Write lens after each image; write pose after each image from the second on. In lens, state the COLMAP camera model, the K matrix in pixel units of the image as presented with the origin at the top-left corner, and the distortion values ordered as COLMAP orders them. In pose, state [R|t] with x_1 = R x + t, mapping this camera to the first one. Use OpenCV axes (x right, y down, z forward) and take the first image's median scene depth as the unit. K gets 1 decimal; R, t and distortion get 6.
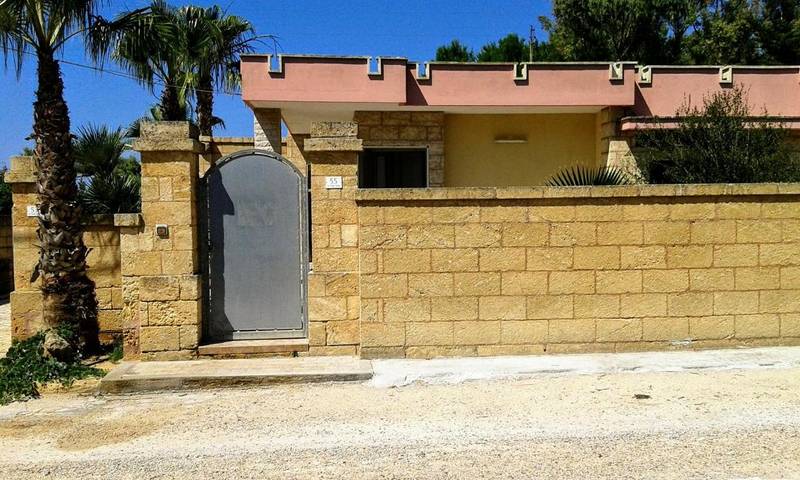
lens RADIAL K [[754.6, 0, 402.5], [0, 754.6, 218.5], [0, 0, 1]] dist [0.115575, -0.273123]
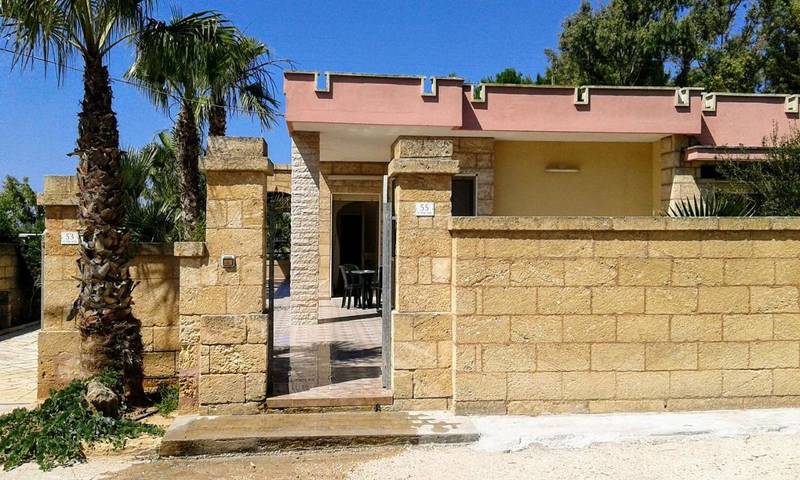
lens RADIAL K [[754.6, 0, 402.5], [0, 754.6, 218.5], [0, 0, 1]] dist [0.115575, -0.273123]
pose [[0.999589, 0.013556, 0.025269, -0.136498], [-0.012416, 0.998922, -0.044722, 0.002253], [-0.025848, 0.044390, 0.998680, 0.128292]]
